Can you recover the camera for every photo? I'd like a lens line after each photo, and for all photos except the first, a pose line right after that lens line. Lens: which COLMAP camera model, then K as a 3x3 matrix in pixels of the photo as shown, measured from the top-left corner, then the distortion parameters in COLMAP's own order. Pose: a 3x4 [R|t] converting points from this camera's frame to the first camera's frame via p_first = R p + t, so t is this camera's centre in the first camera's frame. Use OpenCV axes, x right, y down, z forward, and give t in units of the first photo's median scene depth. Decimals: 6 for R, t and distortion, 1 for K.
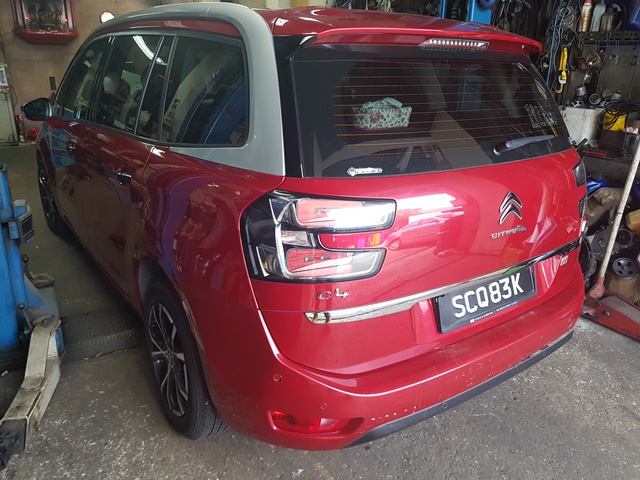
lens RADIAL K [[508.5, 0, 321.2], [0, 508.5, 239.9], [0, 0, 1]] dist [-0.014303, -0.027033]
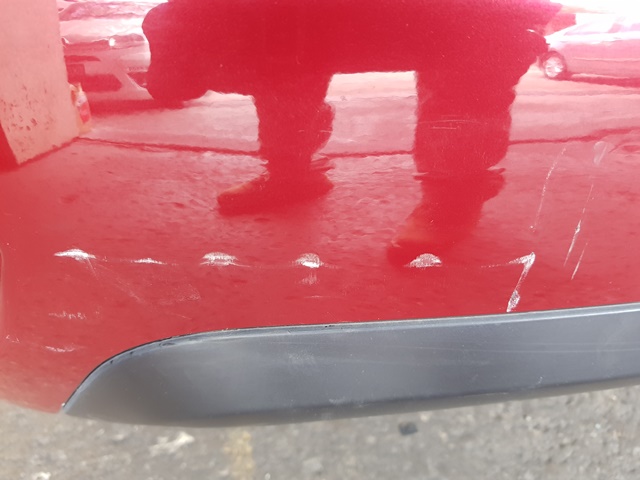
lens RADIAL K [[508.5, 0, 320.2], [0, 508.5, 243.9], [0, 0, 1]] dist [-0.014303, -0.027033]
pose [[0.922042, 0.159474, -0.352712, 0.139180], [-0.108077, 0.981015, 0.161024, 0.249533], [0.371695, -0.110351, 0.921773, 0.701474]]
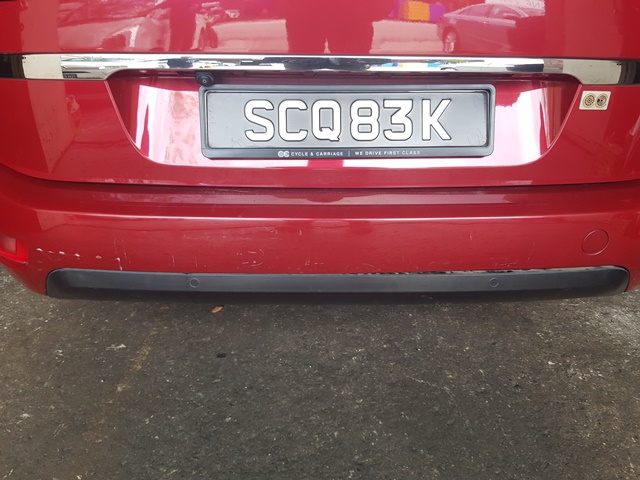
lens RADIAL K [[508.5, 0, 325.9], [0, 508.5, 238.9], [0, 0, 1]] dist [-0.014303, -0.027033]
pose [[0.833196, 0.202488, -0.514571, 0.548661], [-0.175068, 0.979271, 0.101880, 0.160831], [0.524534, 0.005199, 0.851374, 0.492569]]
